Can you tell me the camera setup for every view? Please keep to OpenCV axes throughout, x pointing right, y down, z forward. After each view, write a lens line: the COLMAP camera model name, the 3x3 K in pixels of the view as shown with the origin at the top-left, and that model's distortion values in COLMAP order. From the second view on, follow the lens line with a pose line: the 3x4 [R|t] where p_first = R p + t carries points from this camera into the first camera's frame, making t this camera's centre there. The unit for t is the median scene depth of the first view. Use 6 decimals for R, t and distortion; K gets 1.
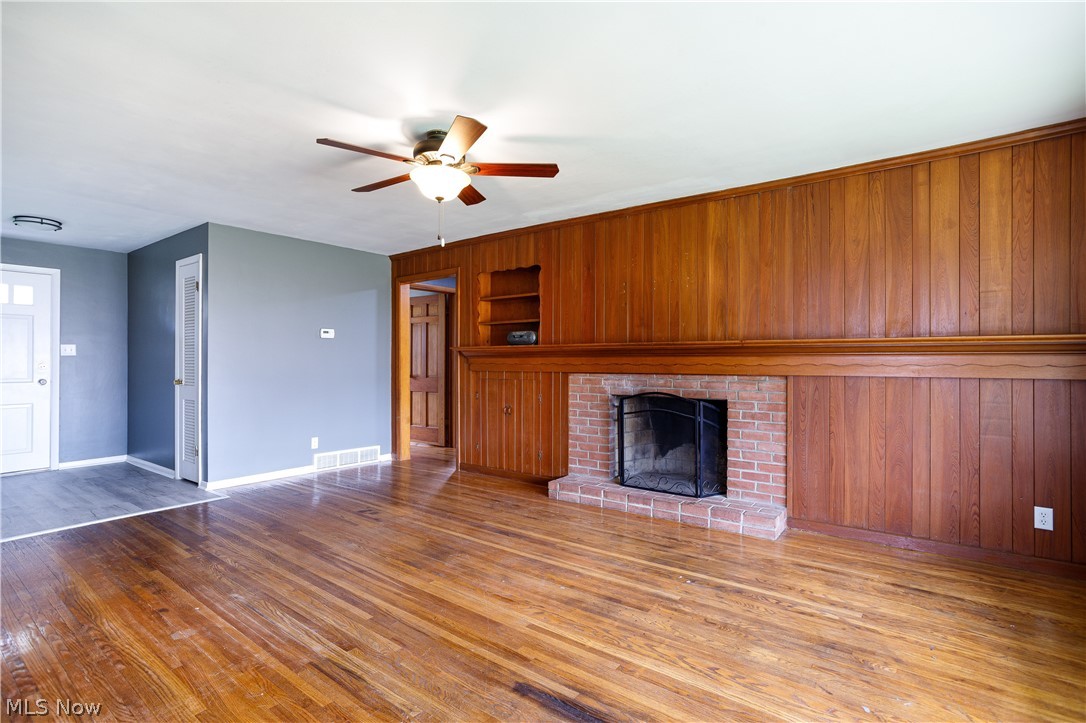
lens RADIAL K [[533.8, 0, 549.2], [0, 533.8, 356.7], [0, 0, 1]] dist [-0.067653, 0.039517]
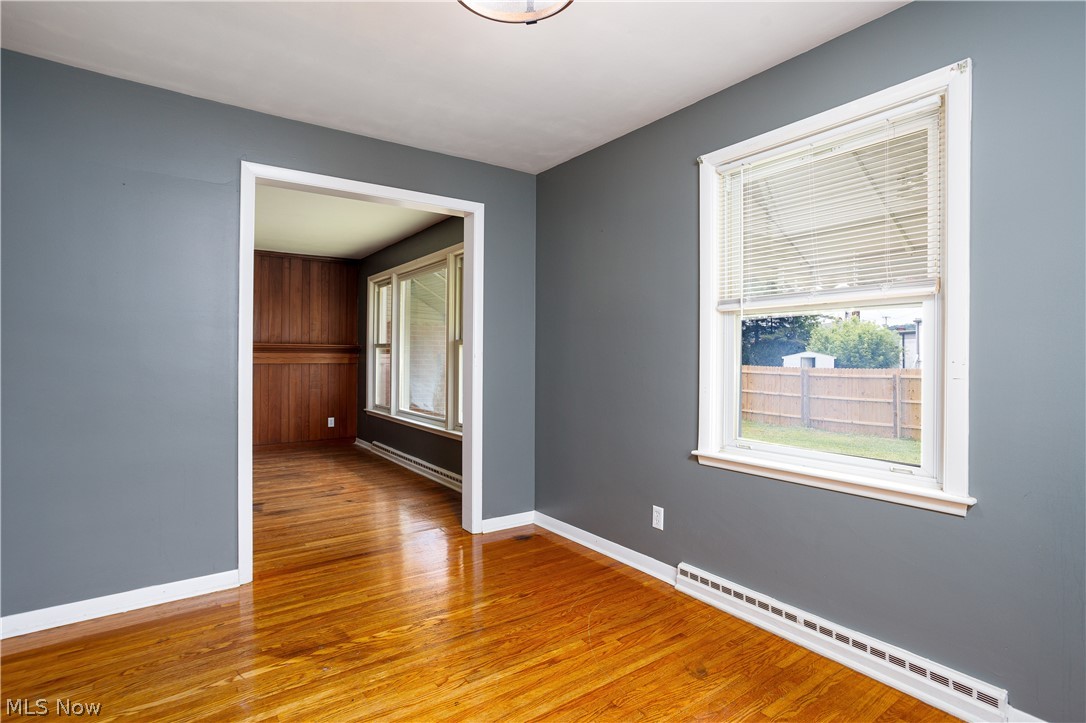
lens RADIAL K [[533.8, 0, 549.2], [0, 533.8, 356.7], [0, 0, 1]] dist [-0.067653, 0.039517]
pose [[0.293502, 0.001406, 0.955957, -0.924316], [-0.005095, 0.999987, 0.000094, 0.007025], [-0.955945, -0.004898, 0.293505, -0.571173]]
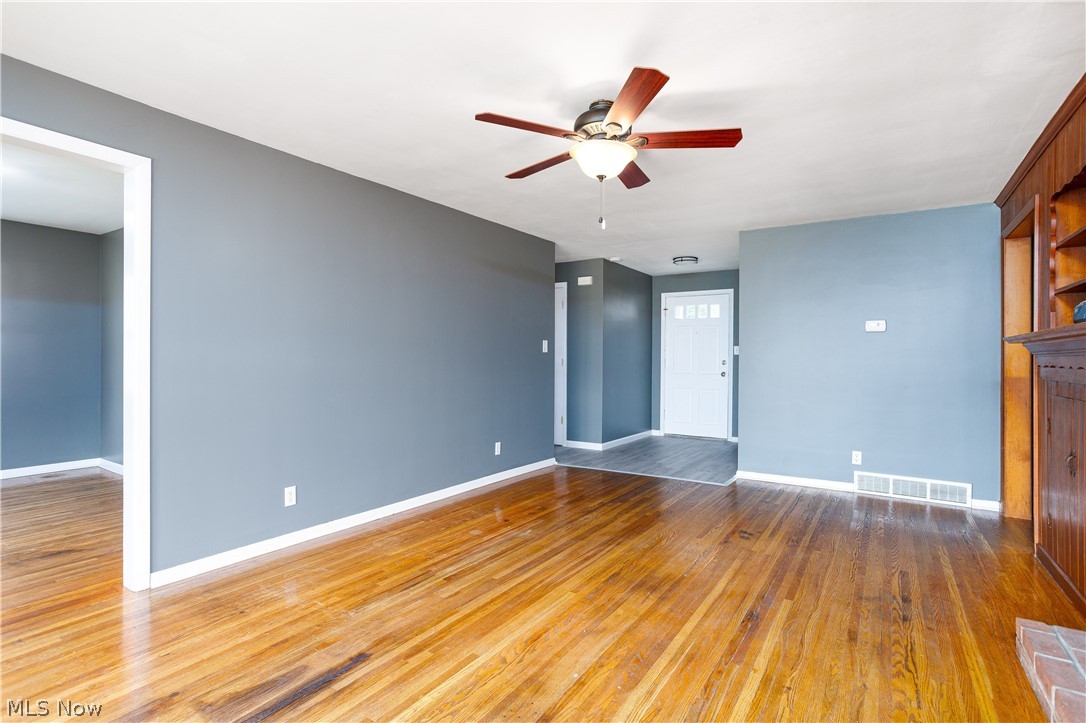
lens RADIAL K [[527.4, 0, 531.0], [0, 527.4, 358.7], [0, 0, 1]] dist [-0.042781, 0.021224]
pose [[0.042478, 0.003161, -0.999092, 0.610459], [0.001297, 0.999994, 0.003219, 0.005802], [0.999097, -0.001432, 0.042474, 0.766185]]
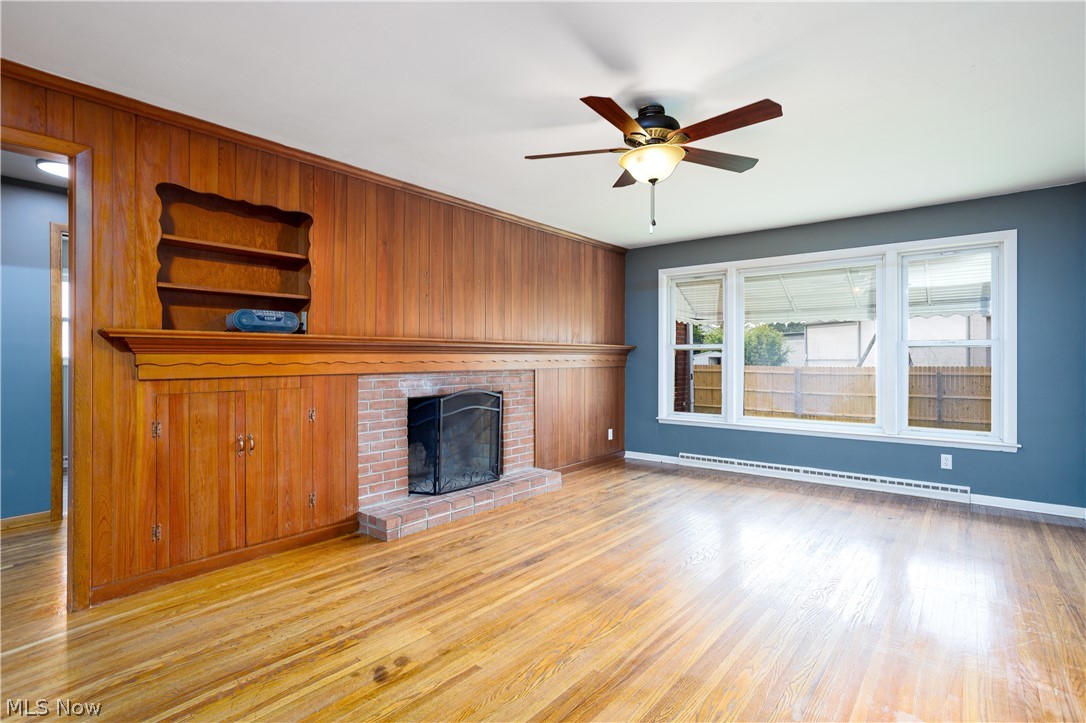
lens RADIAL K [[533.8, 0, 549.2], [0, 533.8, 356.7], [0, 0, 1]] dist [-0.067653, 0.039517]
pose [[0.027329, 0.002153, 0.999624, -1.021161], [-0.003790, 0.999991, -0.002050, 0.008313], [-0.999619, -0.003732, 0.027337, 1.046579]]
